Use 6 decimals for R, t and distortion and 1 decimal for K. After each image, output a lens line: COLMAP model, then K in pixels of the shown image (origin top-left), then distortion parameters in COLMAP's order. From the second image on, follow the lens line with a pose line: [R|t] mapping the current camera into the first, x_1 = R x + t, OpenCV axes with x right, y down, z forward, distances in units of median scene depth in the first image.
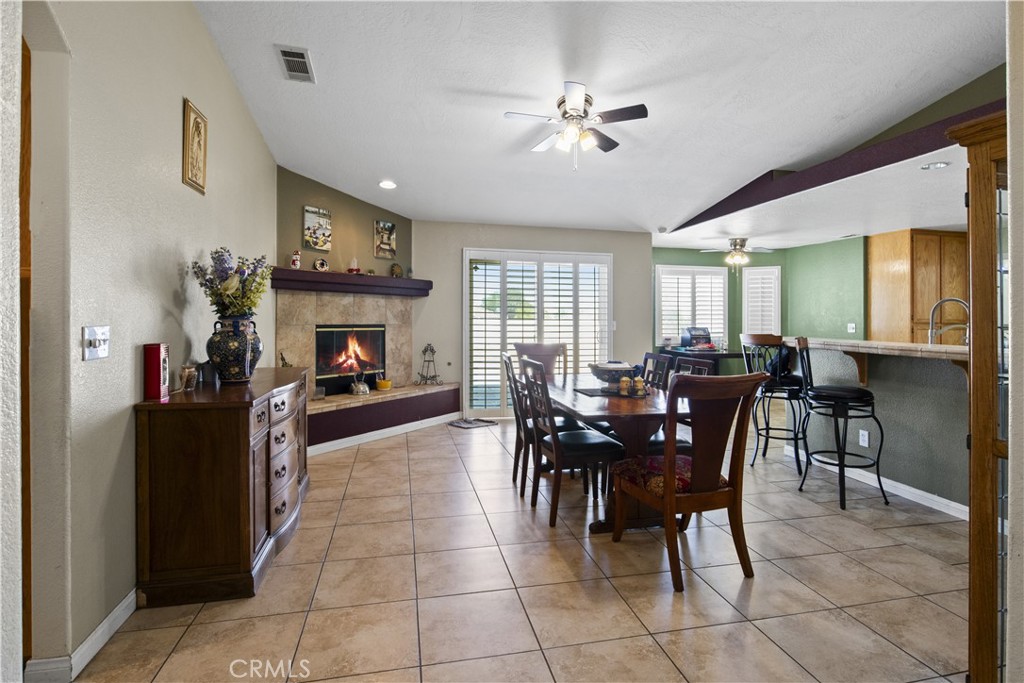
lens RADIAL K [[519.2, 0, 515.5], [0, 519.2, 317.1], [0, 0, 1]] dist [-0.007553, -0.001124]
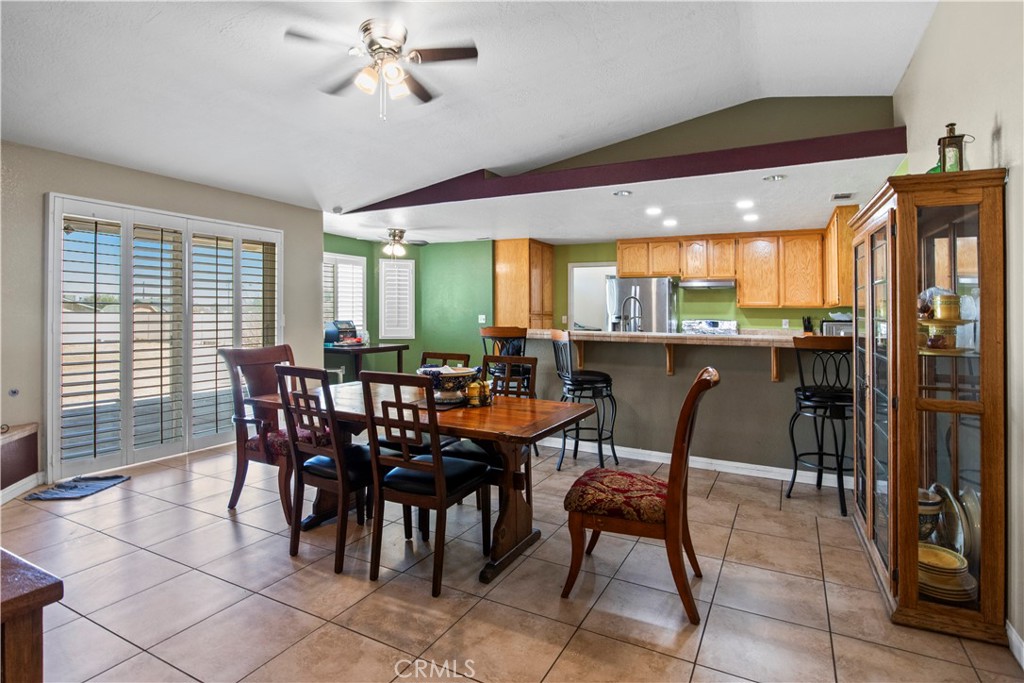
lens RADIAL K [[531.5, 0, 513.8], [0, 531.5, 301.2], [0, 0, 1]] dist [-0.000456, 0.000429]
pose [[0.647100, 0.011750, 0.762315, -0.230565], [-0.002296, 0.999907, -0.013462, -0.003205], [-0.762402, 0.006961, 0.647067, 0.218287]]
